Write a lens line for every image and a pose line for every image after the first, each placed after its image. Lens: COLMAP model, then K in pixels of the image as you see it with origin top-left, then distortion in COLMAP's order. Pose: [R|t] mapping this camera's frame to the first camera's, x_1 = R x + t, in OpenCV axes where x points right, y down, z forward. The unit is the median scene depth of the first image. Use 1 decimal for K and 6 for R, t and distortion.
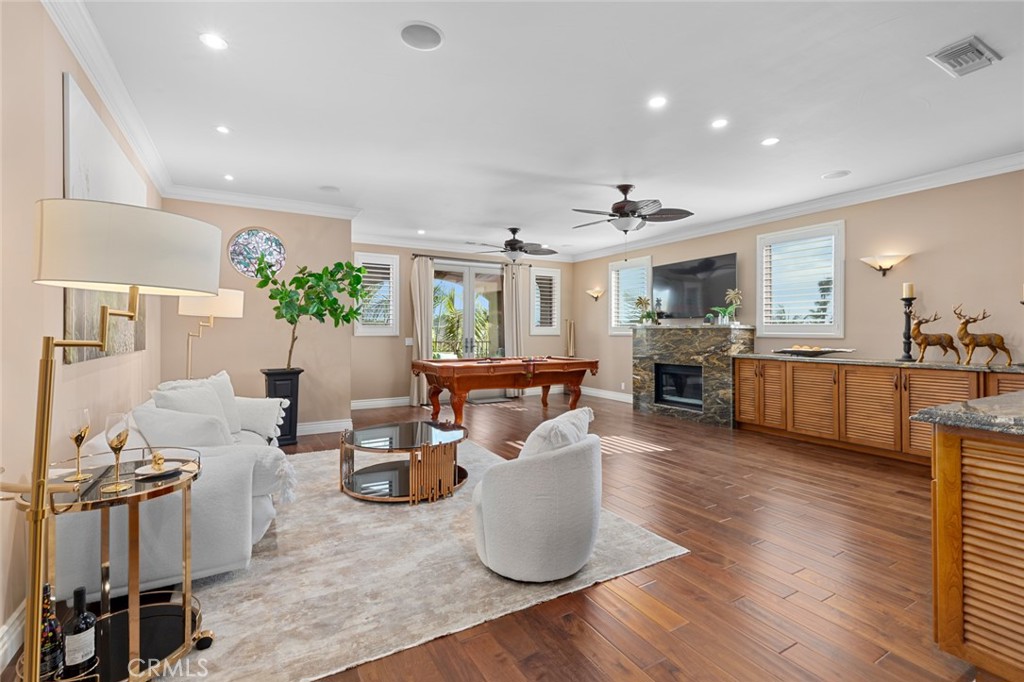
lens RADIAL K [[462.2, 0, 515.4], [0, 462.2, 334.3], [0, 0, 1]] dist [0.009120, 0.000036]
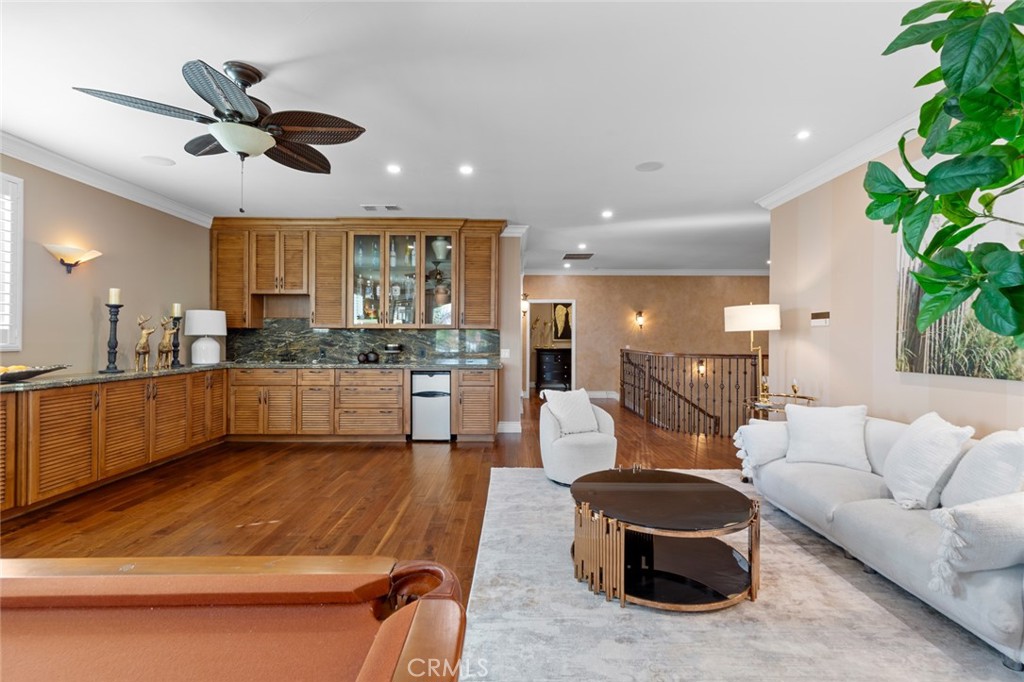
lens RADIAL K [[462.2, 0, 515.4], [0, 462.2, 334.3], [0, 0, 1]] dist [0.009120, 0.000036]
pose [[-0.871266, -0.002699, 0.490804, -0.280865], [-0.003471, 0.999994, -0.000663, -0.018214], [-0.490799, -0.002281, -0.871270, 1.252497]]
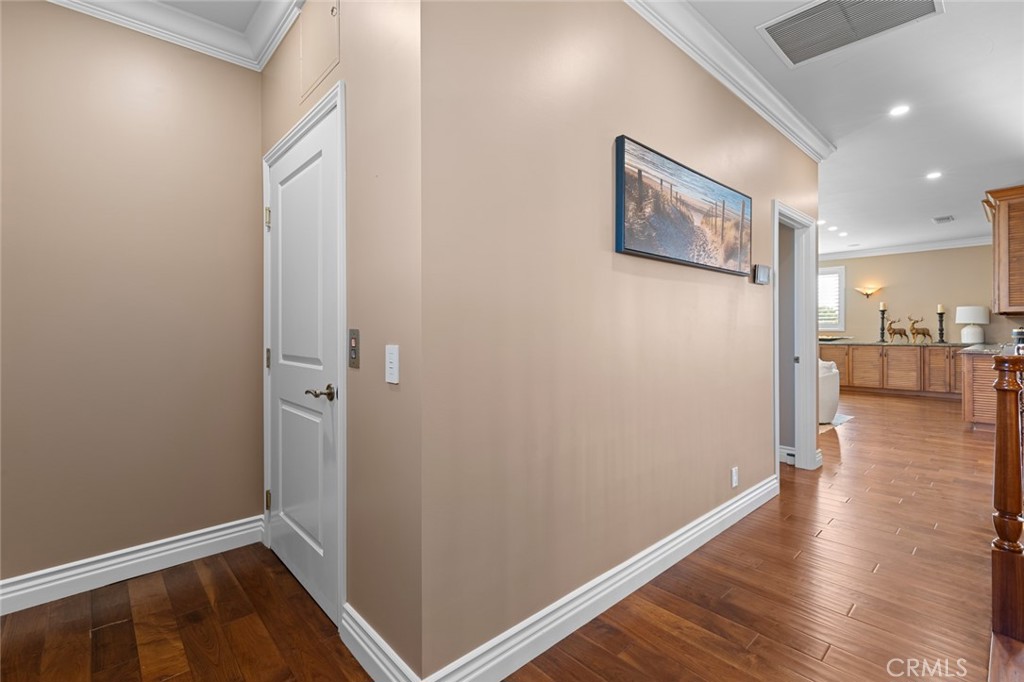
lens RADIAL K [[462.2, 0, 515.4], [0, 462.2, 334.3], [0, 0, 1]] dist [0.009120, 0.000036]
pose [[0.975529, -0.004165, 0.219833, -0.961975], [0.003646, 0.999990, 0.002768, 0.010904], [-0.219842, -0.001899, 0.975534, -0.498226]]
